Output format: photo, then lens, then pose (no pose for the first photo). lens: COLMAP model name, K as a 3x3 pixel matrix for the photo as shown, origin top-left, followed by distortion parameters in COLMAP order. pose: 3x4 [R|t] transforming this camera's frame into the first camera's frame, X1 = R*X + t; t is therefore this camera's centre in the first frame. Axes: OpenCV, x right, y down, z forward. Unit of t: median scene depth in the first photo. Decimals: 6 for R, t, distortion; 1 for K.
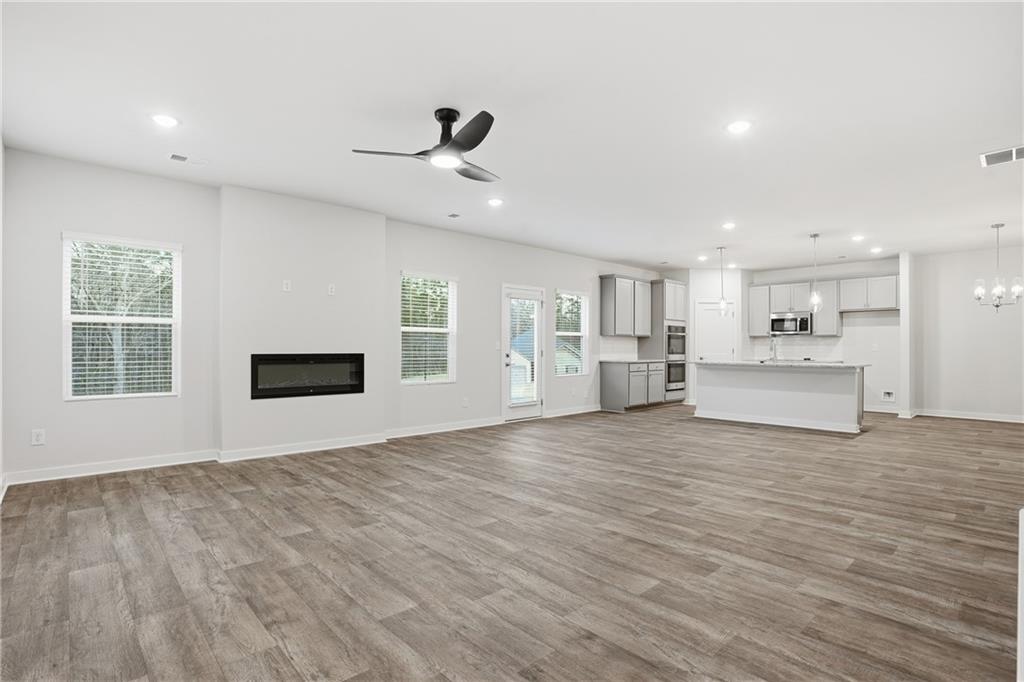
lens RADIAL K [[503.8, 0, 502.0], [0, 503.8, 340.7], [0, 0, 1]] dist [-0.077117, 0.010518]
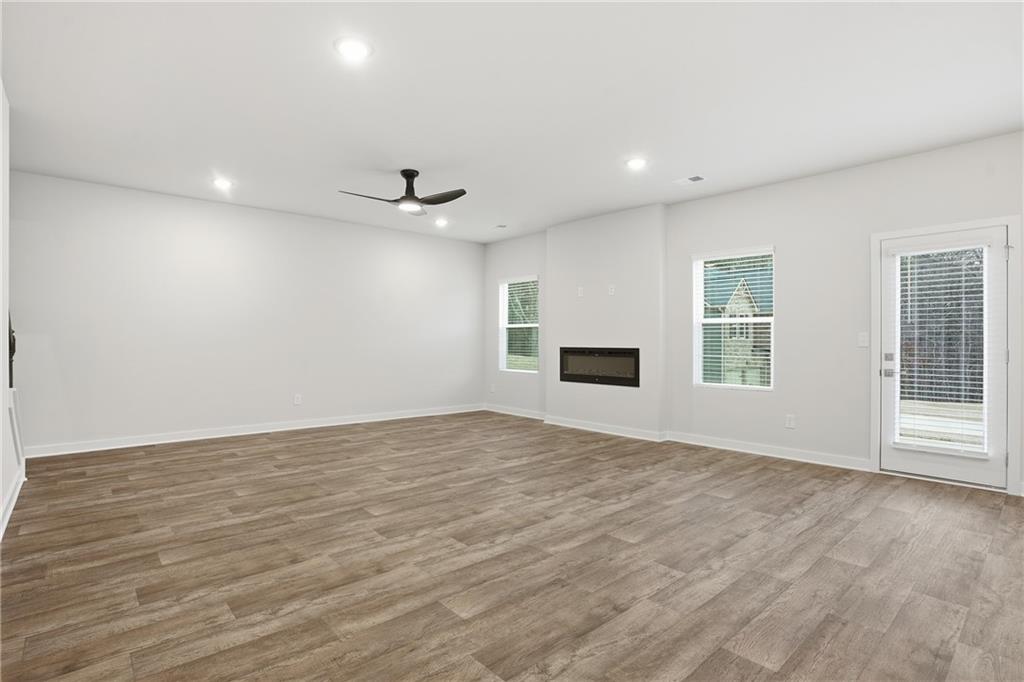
lens RADIAL K [[503.8, 0, 502.0], [0, 503.8, 340.7], [0, 0, 1]] dist [-0.077117, 0.010518]
pose [[0.002619, -0.002929, -0.999992, 1.111479], [0.006501, 0.999975, -0.002911, 0.017351], [0.999975, -0.006493, 0.002638, 1.102548]]
